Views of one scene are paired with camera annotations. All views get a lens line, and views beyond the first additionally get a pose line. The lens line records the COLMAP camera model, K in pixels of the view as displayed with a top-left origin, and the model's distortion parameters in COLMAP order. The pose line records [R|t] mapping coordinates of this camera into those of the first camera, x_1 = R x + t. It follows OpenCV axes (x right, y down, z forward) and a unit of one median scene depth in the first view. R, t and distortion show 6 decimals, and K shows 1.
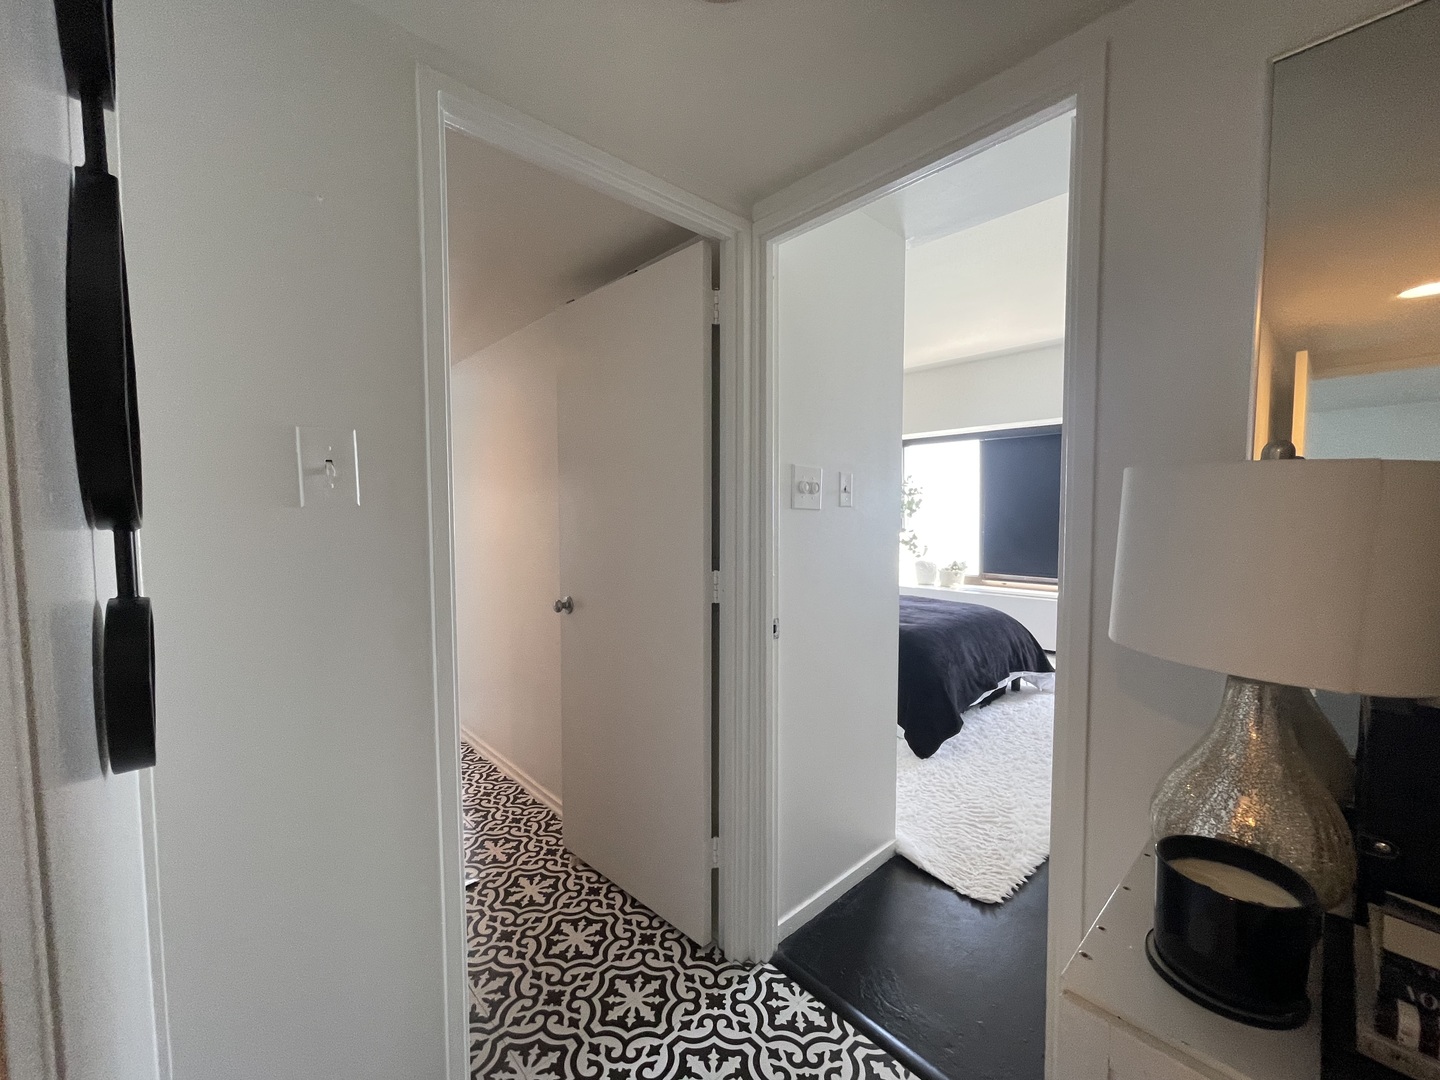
lens RADIAL K [[586.3, 0, 713.5], [0, 586.3, 544.7], [0, 0, 1]] dist [0.007751, -0.003158]
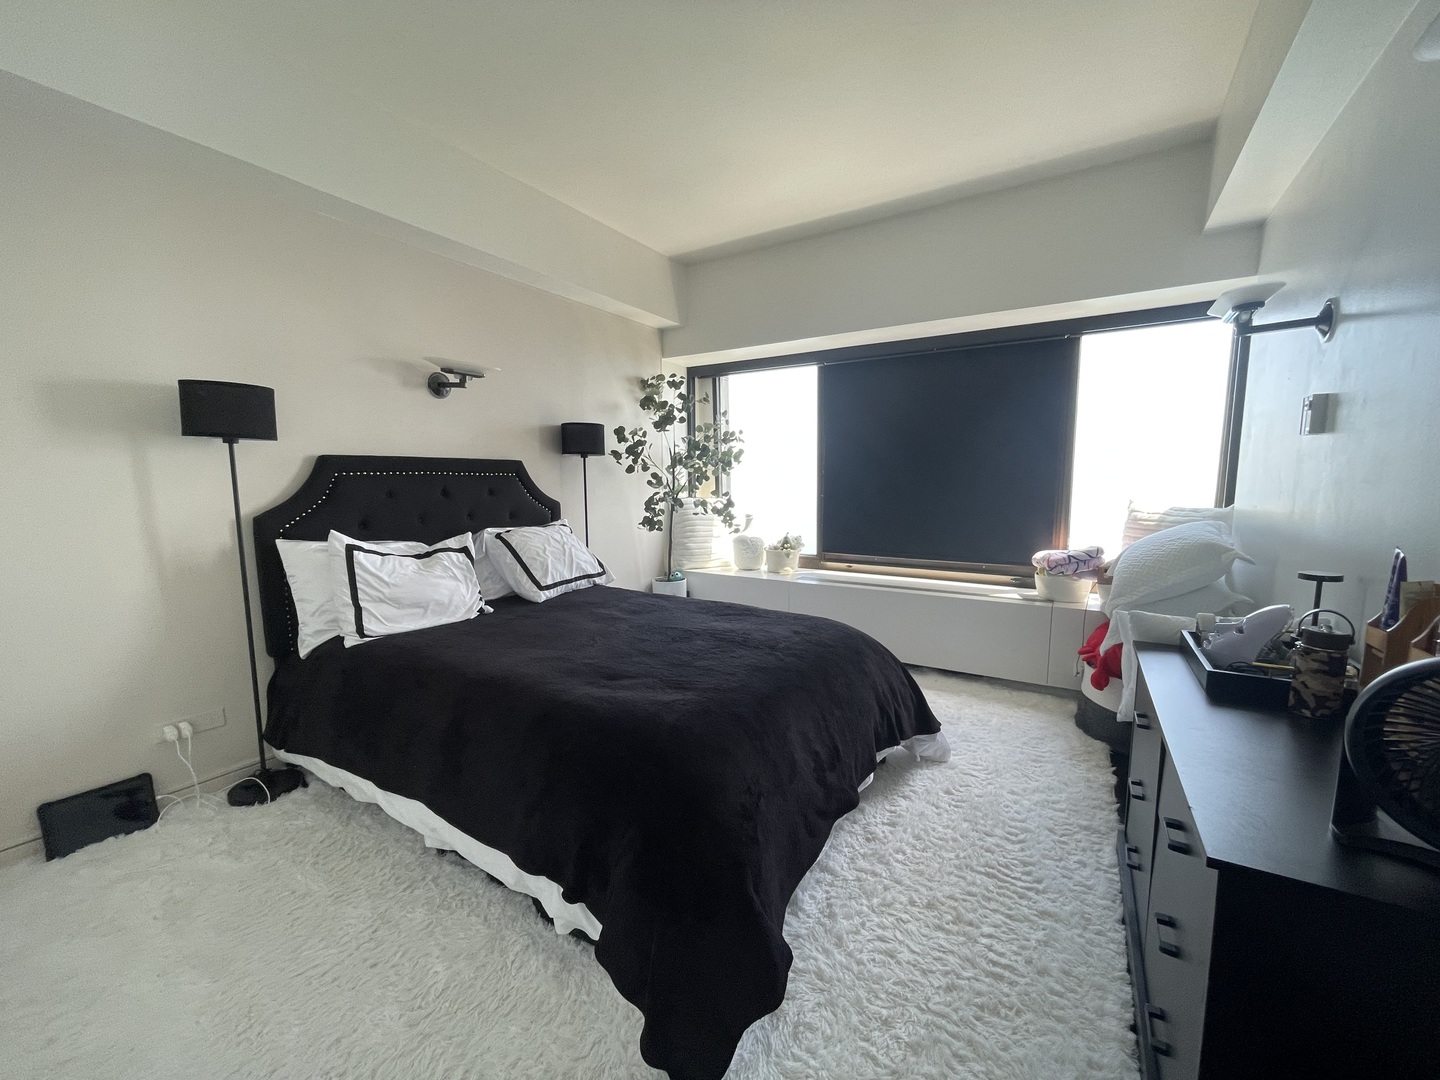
lens RADIAL K [[586.3, 0, 713.5], [0, 586.3, 544.7], [0, 0, 1]] dist [0.007751, -0.003158]
pose [[0.967450, -0.029559, 0.251331, 0.150912], [0.016076, 0.998327, 0.055534, -0.002919], [-0.252552, -0.049686, 0.966307, 0.343974]]
